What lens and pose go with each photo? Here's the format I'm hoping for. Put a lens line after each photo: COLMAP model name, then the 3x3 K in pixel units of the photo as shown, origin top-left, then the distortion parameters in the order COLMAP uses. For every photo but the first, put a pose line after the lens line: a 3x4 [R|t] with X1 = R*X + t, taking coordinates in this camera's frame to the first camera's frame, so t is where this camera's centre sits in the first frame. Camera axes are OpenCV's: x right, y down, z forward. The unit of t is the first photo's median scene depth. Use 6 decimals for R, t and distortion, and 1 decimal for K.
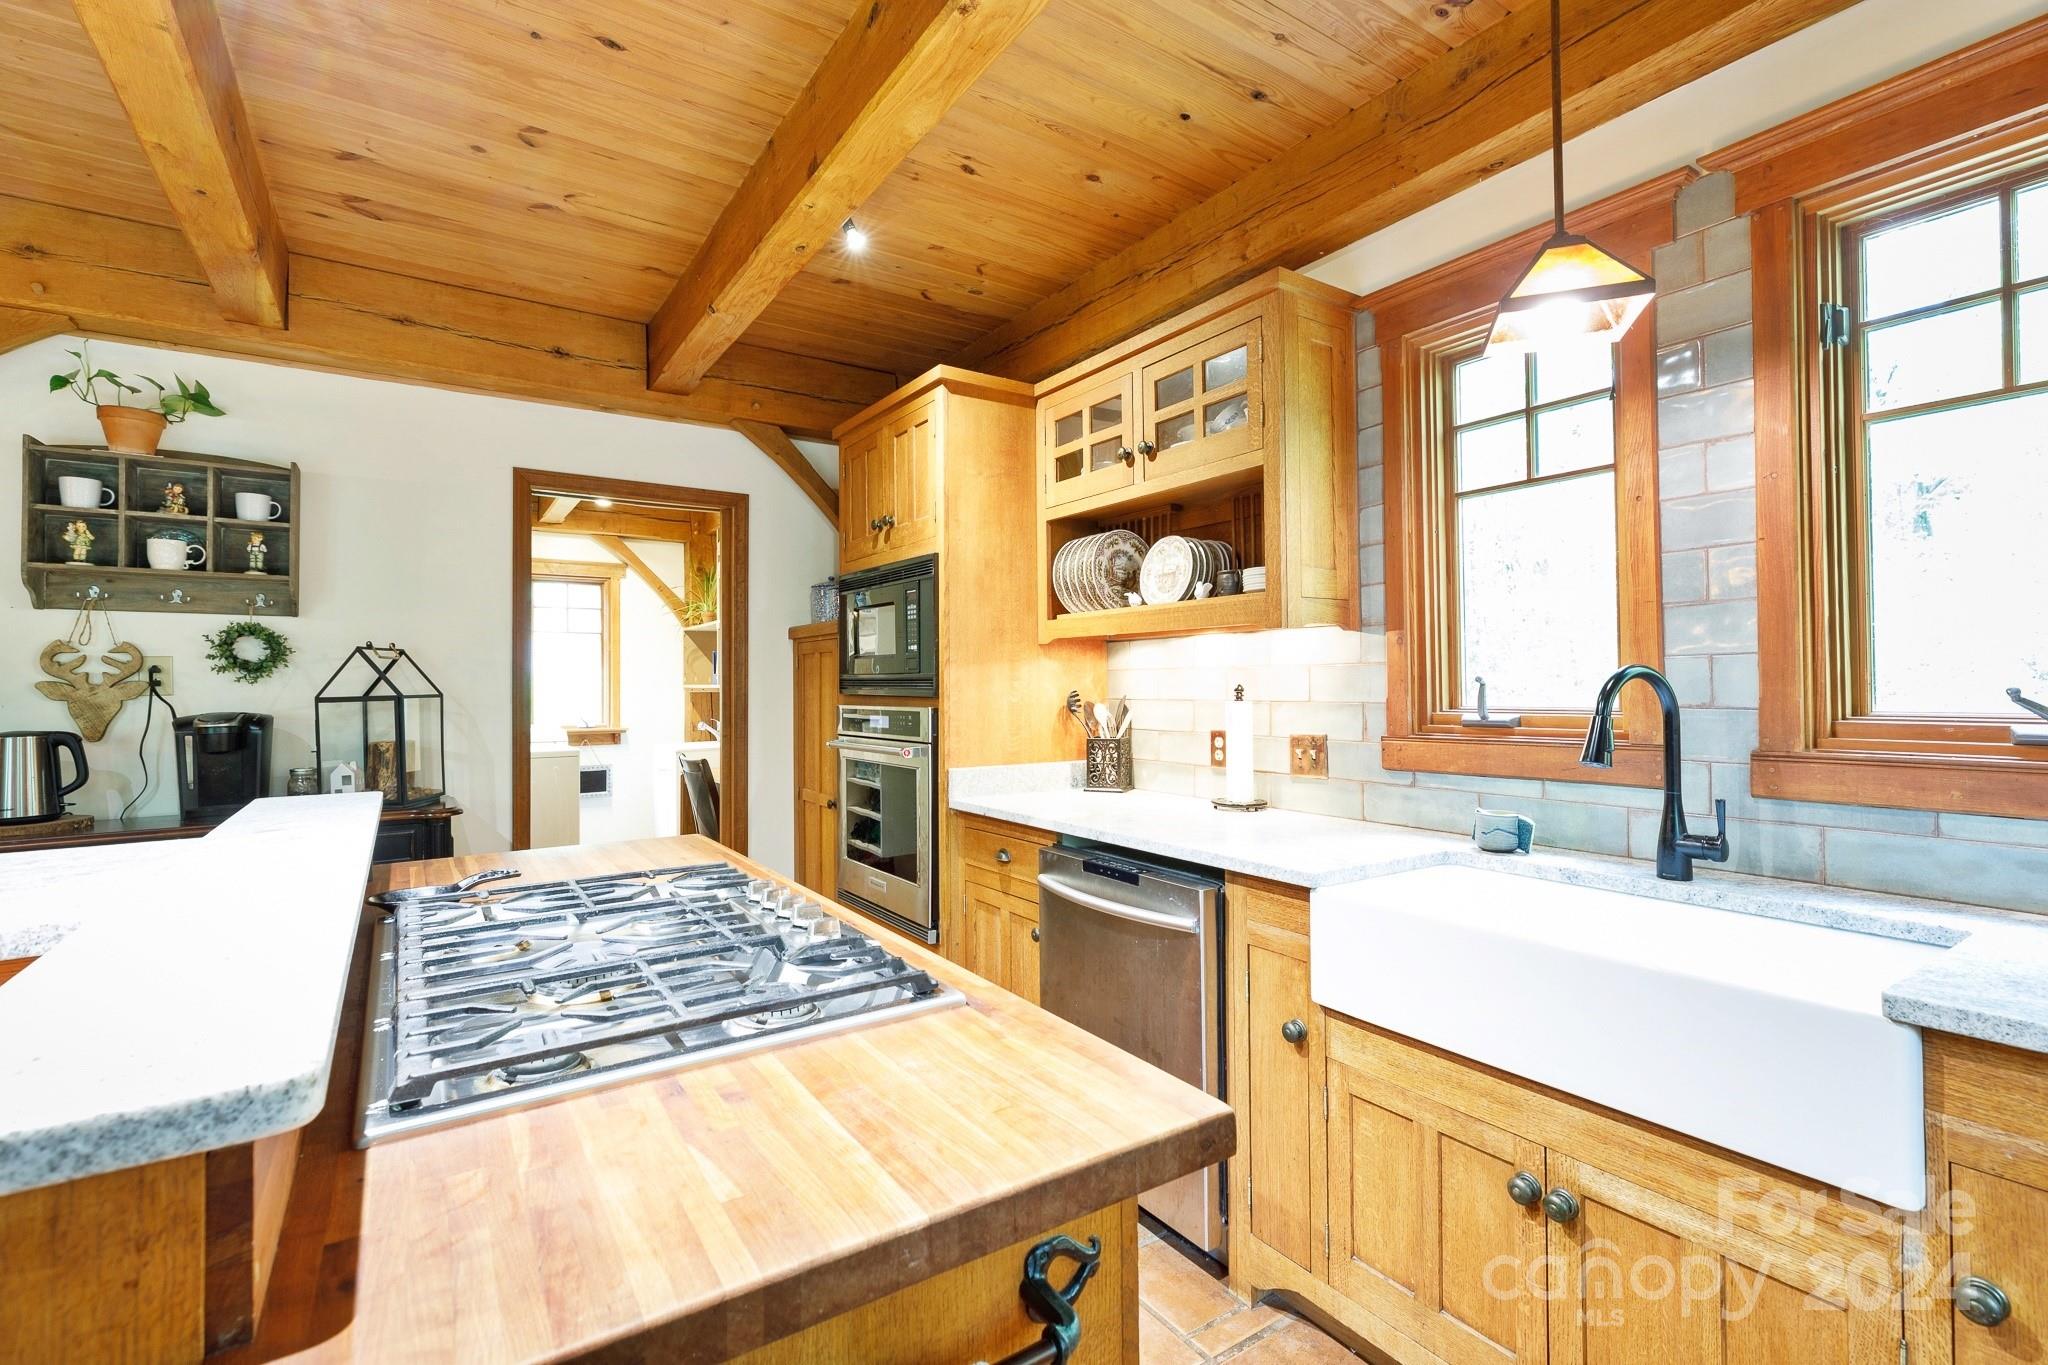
lens RADIAL K [[912.3, 0, 1023.9], [0, 912.3, 669.6], [0, 0, 1]] dist [0.004420, -0.000743]
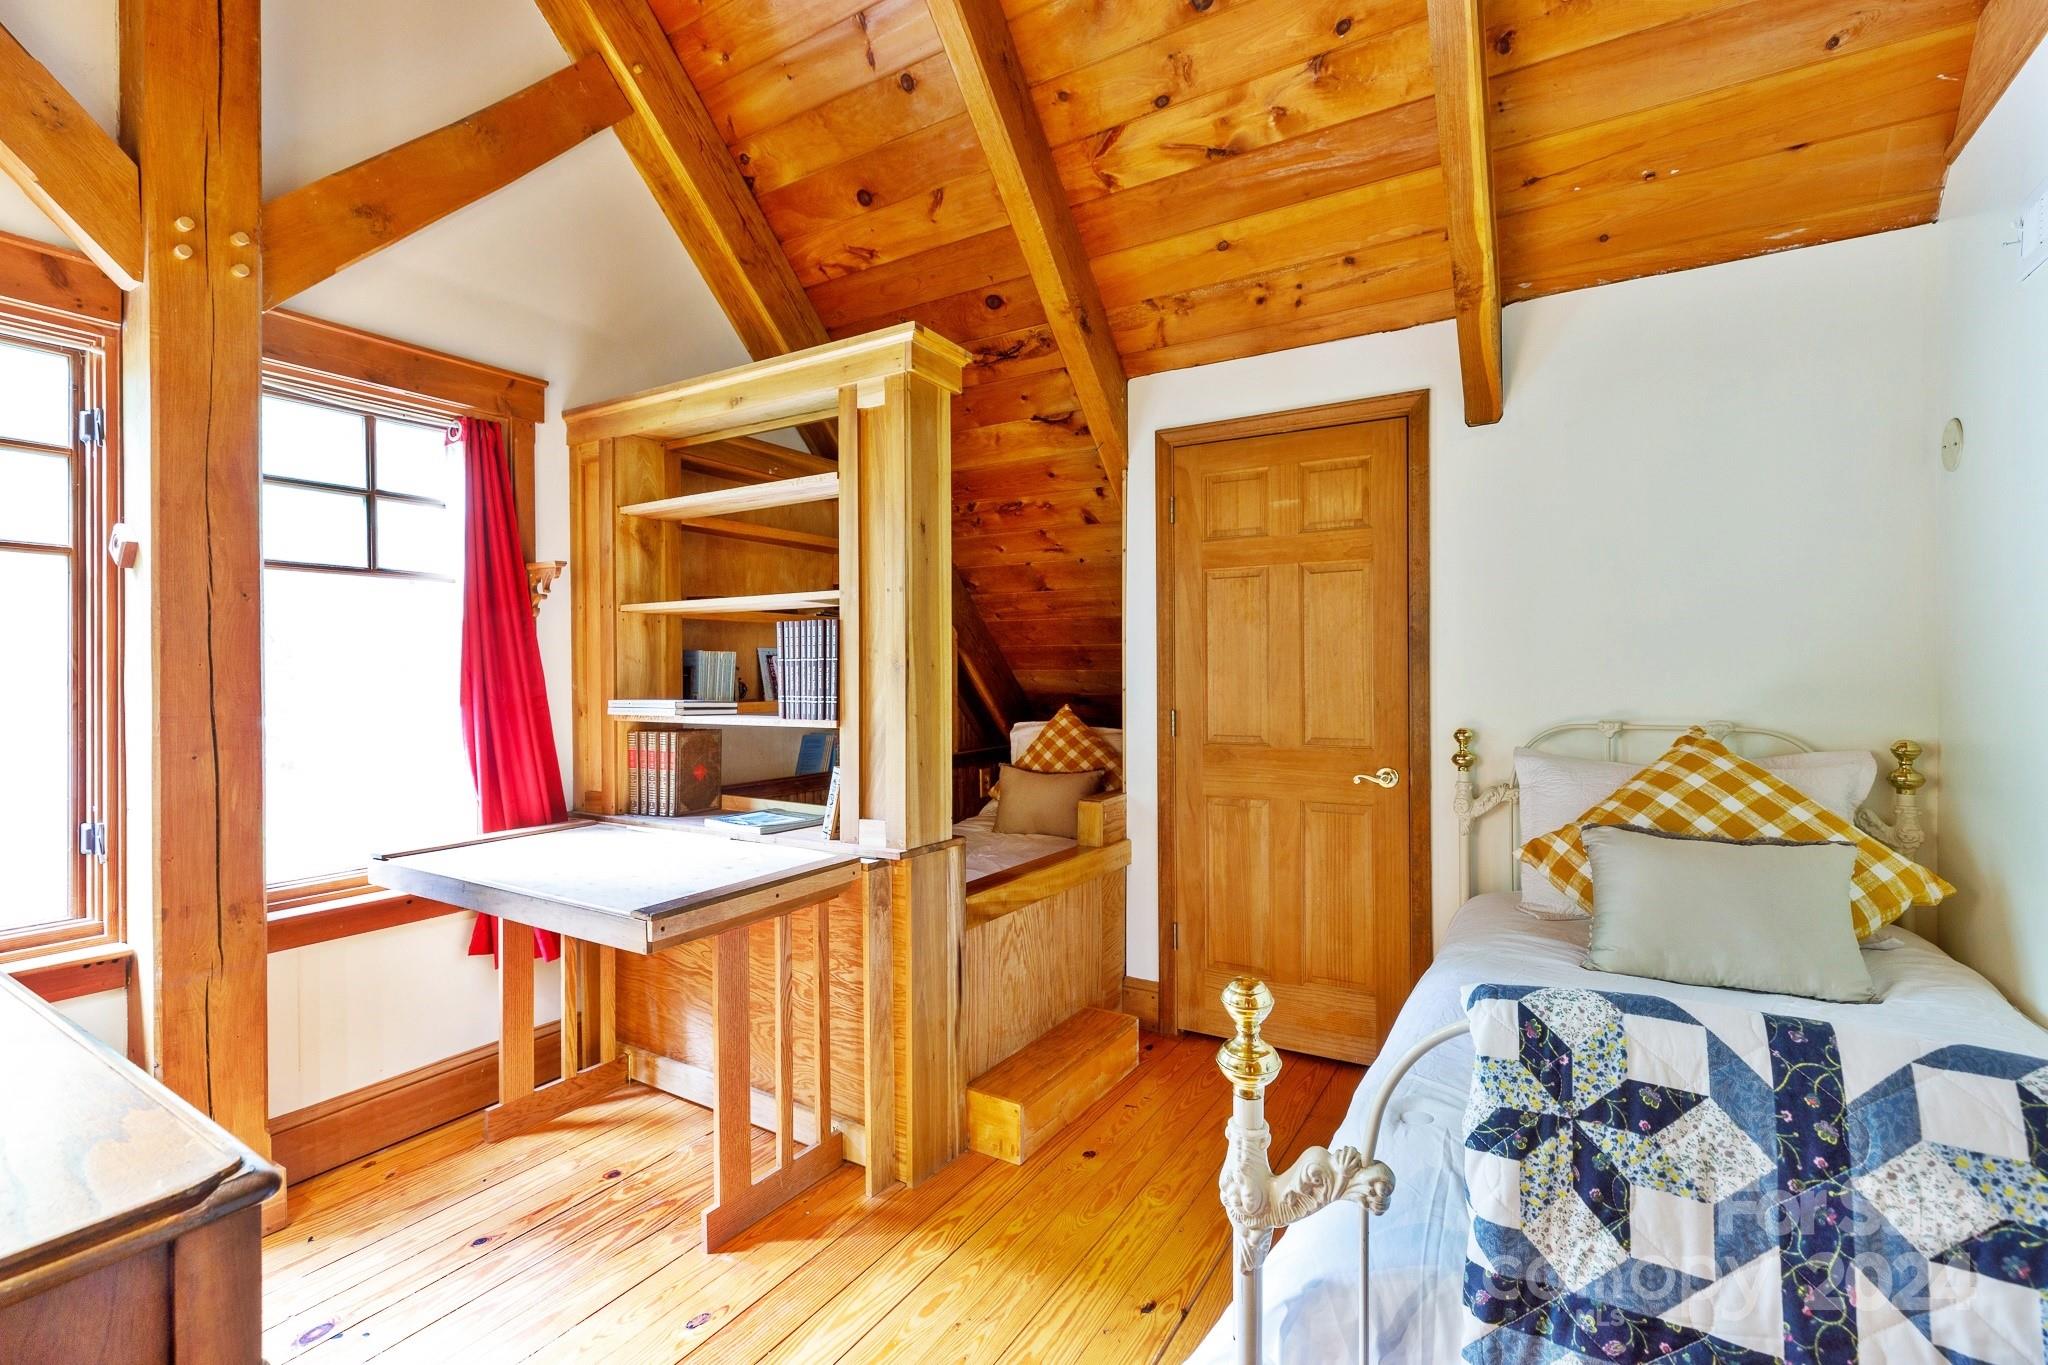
lens RADIAL K [[912.3, 0, 1023.3], [0, 912.3, 672.4], [0, 0, 1]] dist [0.004420, -0.000743]
pose [[-0.415023, 0.000448, 0.909811, -0.309183], [-0.008761, 0.999952, -0.004489, -0.097822], [-0.909769, -0.009834, -0.414999, 0.422917]]
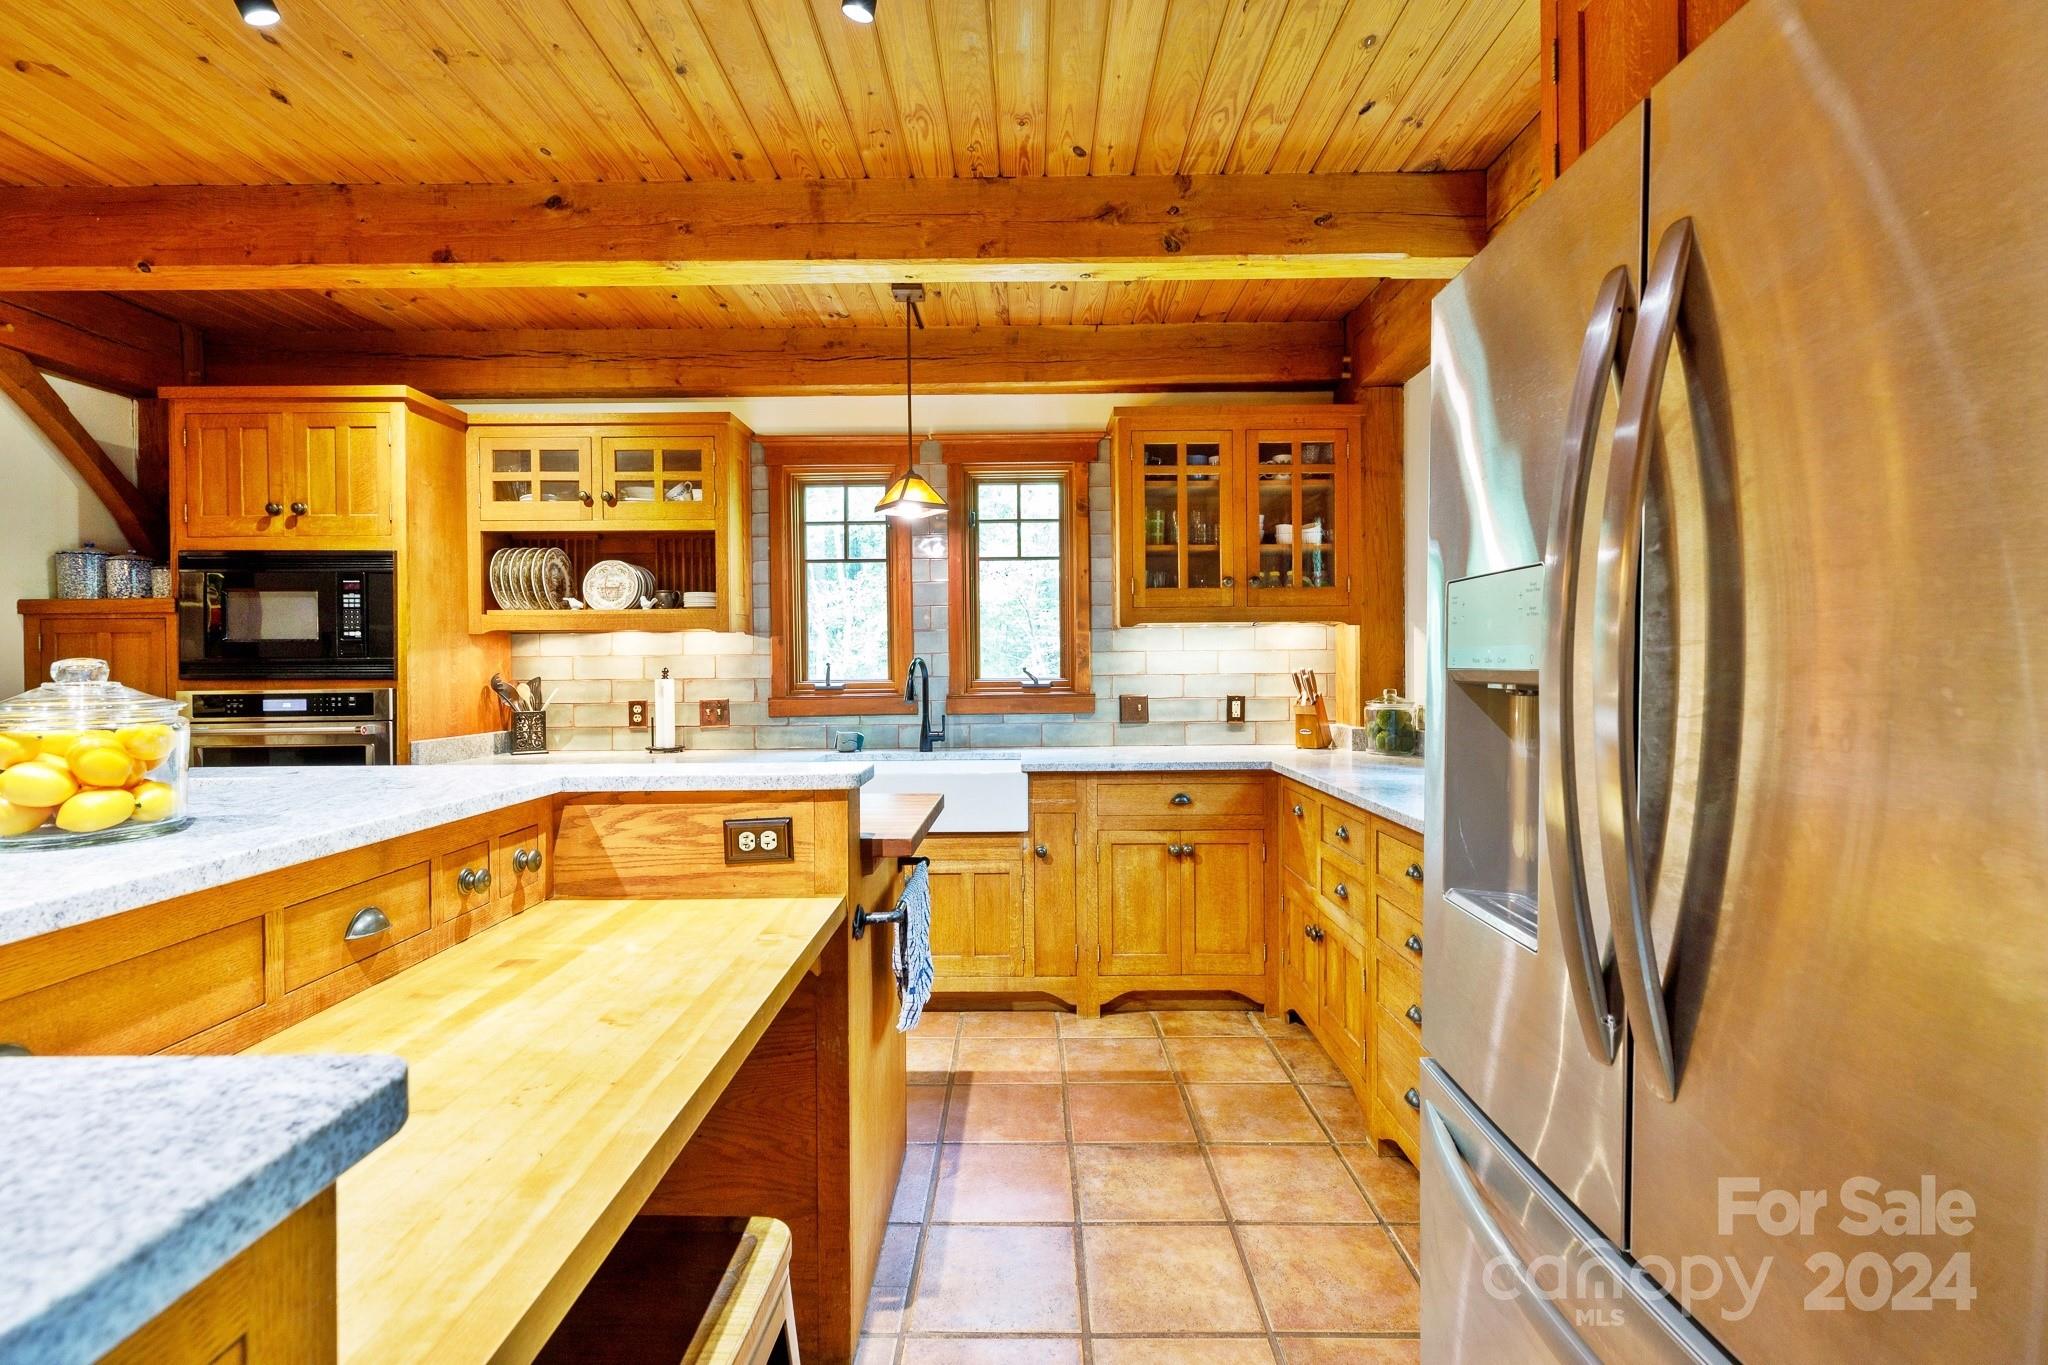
lens RADIAL K [[912.3, 0, 1027.1], [0, 912.3, 674.6], [0, 0, 1]] dist [0.004420, -0.000743]
pose [[0.559522, -0.003902, 0.828806, -0.702609], [-0.008893, 0.999903, 0.010711, 0.006667], [-0.828768, -0.013363, 0.559433, -0.326906]]
